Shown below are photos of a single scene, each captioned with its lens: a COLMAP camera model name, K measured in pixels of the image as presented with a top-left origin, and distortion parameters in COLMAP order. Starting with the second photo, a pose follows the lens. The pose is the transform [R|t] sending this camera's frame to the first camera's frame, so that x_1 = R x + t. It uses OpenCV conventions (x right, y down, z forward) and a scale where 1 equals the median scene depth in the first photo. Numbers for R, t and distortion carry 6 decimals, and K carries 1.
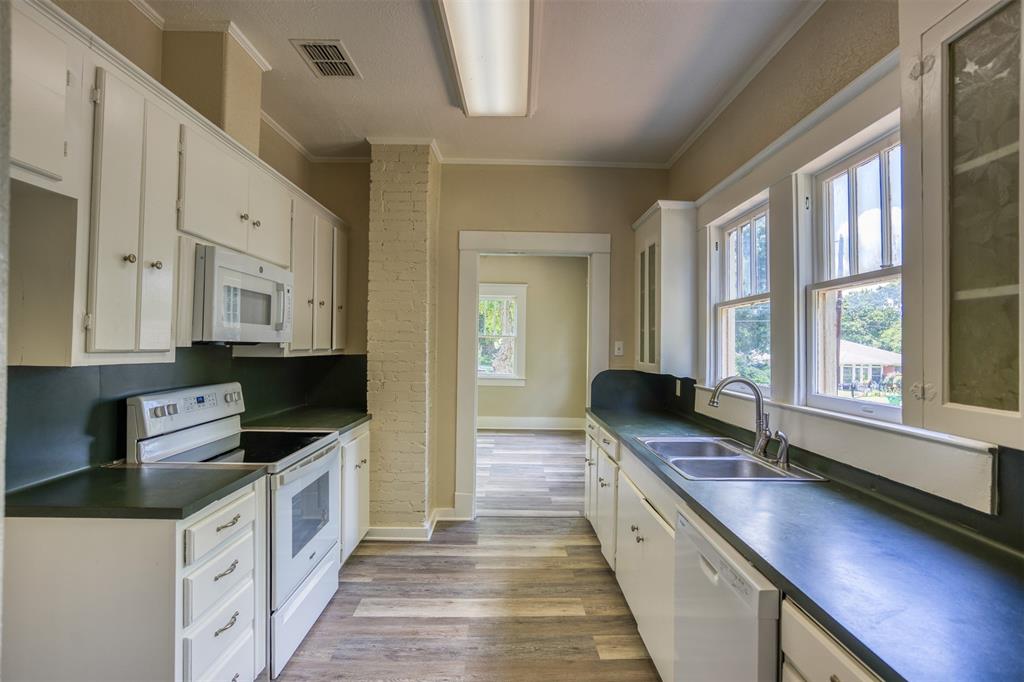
lens RADIAL K [[500.8, 0, 512.0], [0, 500.8, 341.0], [0, 0, 1]] dist [0.000323, 0.000046]
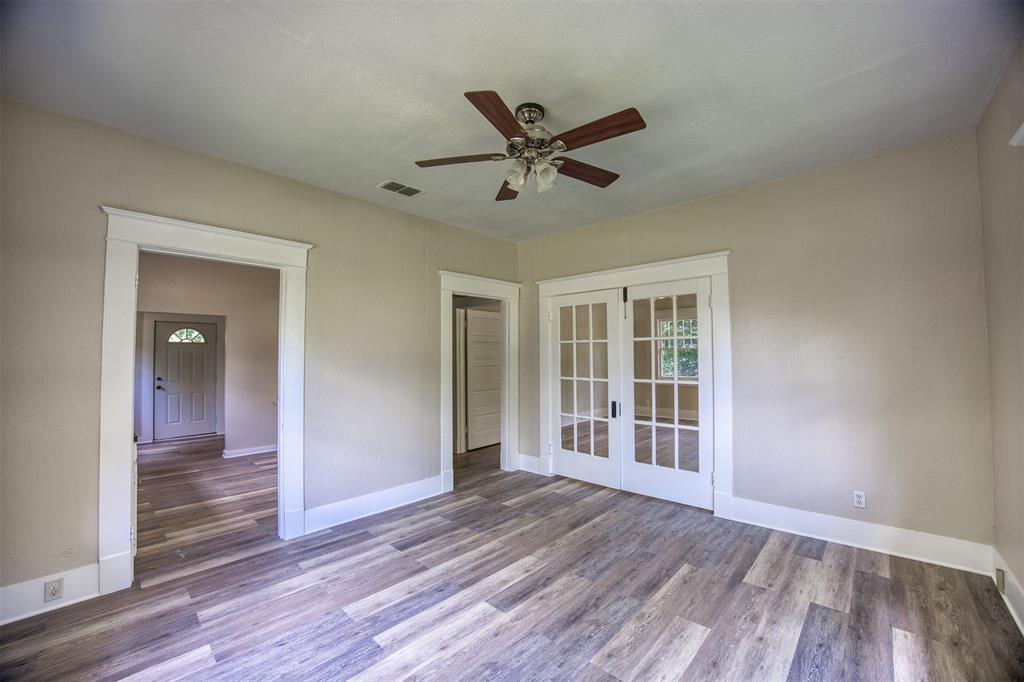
lens RADIAL K [[419.8, 0, 512.0], [0, 419.8, 341.0], [0, 0, 1]] dist [-0.039183, 0.000158]
pose [[-0.706066, -0.034327, -0.707313, 0.214921], [0.010637, 0.998198, -0.059063, 0.030406], [0.708066, -0.049226, -0.704429, 2.205480]]
